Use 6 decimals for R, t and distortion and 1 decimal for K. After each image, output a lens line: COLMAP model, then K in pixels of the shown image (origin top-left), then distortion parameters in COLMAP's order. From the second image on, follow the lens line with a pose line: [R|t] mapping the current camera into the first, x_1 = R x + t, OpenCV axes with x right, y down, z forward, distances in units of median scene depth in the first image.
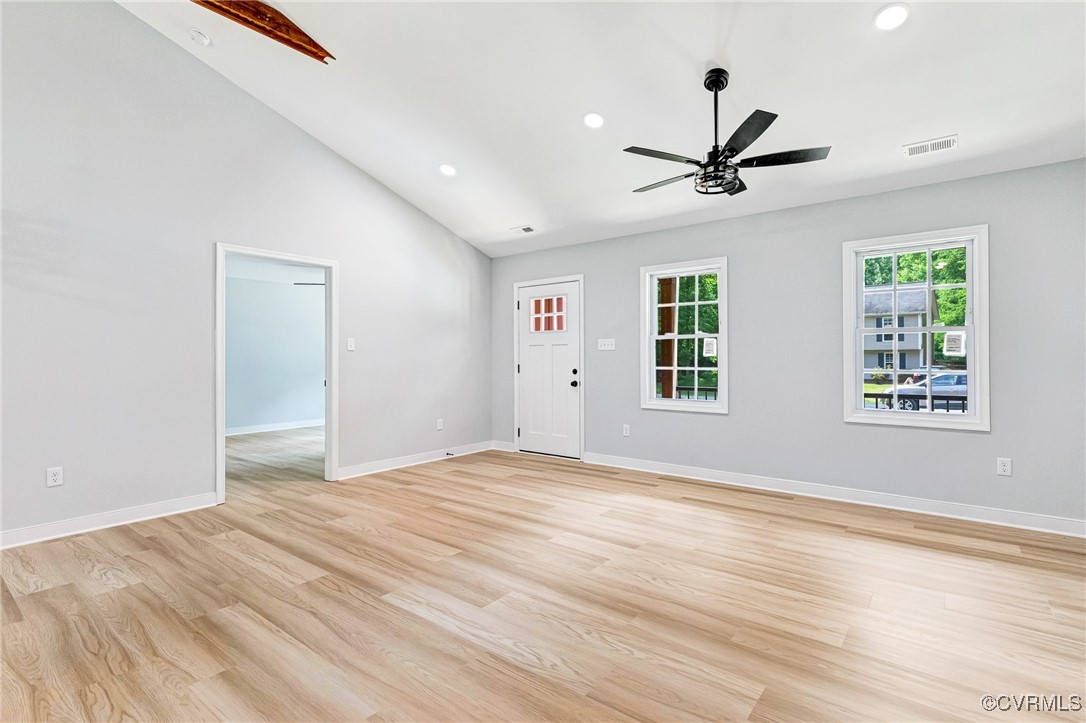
lens RADIAL K [[503.4, 0, 539.6], [0, 503.4, 356.1], [0, 0, 1]] dist [0.006996, -0.000072]
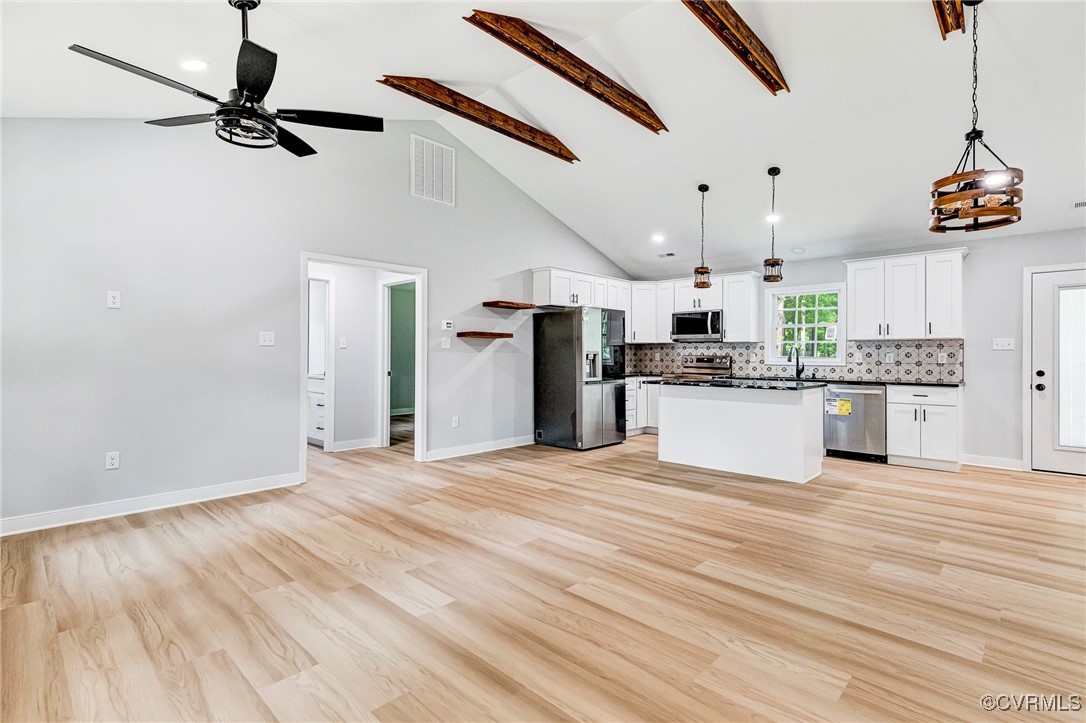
lens RADIAL K [[554.6, 0, 547.8], [0, 554.6, 355.9], [0, 0, 1]] dist [0.012589, 0.000212]
pose [[-0.997021, -0.001613, 0.077119, -0.189040], [-0.001847, 0.999994, -0.002953, 0.006996], [-0.077114, -0.003086, -0.997018, 1.873713]]
